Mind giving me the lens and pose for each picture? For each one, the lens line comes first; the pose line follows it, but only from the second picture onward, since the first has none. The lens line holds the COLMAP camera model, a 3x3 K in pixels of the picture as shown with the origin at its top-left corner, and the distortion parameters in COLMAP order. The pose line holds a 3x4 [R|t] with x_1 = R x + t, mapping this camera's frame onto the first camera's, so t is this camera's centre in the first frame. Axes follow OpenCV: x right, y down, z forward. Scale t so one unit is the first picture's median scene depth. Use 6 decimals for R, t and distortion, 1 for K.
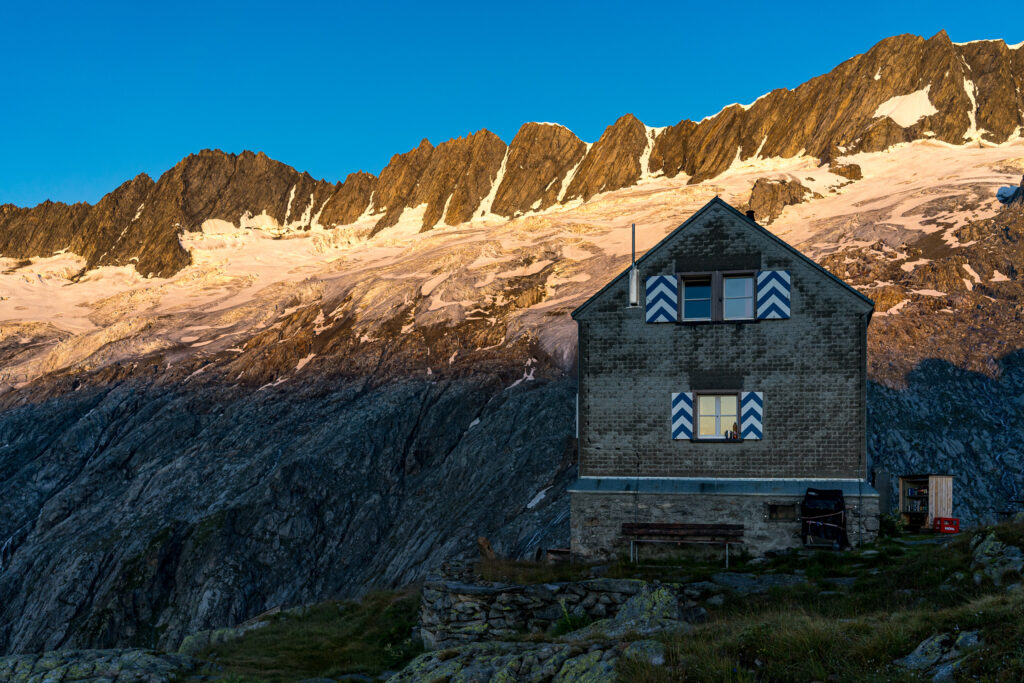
lens RADIAL K [[1090.1, 0, 489.8], [0, 1090.1, 477.2], [0, 0, 1]] dist [0.013815, -0.032440]
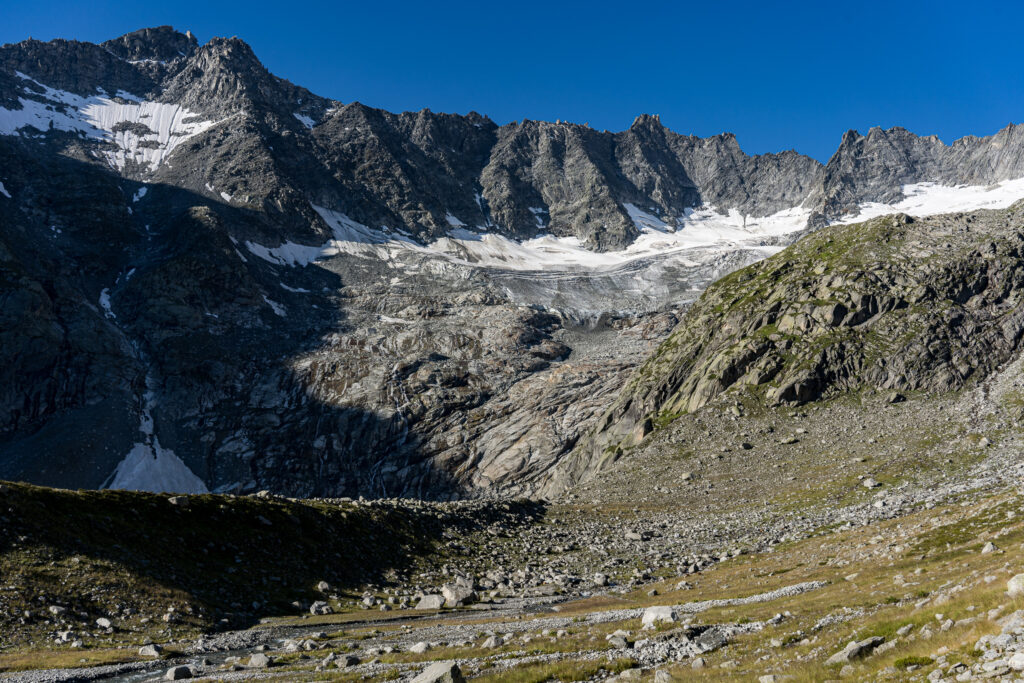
lens RADIAL K [[1047.2, 0, 513.3], [0, 1047.2, 320.4], [0, 0, 1]] dist [0.010994, -0.024398]
pose [[0.743546, -0.133764, -0.655169, -0.165866], [-0.006036, 0.978405, -0.206608, 0.092271], [0.668658, 0.157577, 0.726682, 0.117254]]
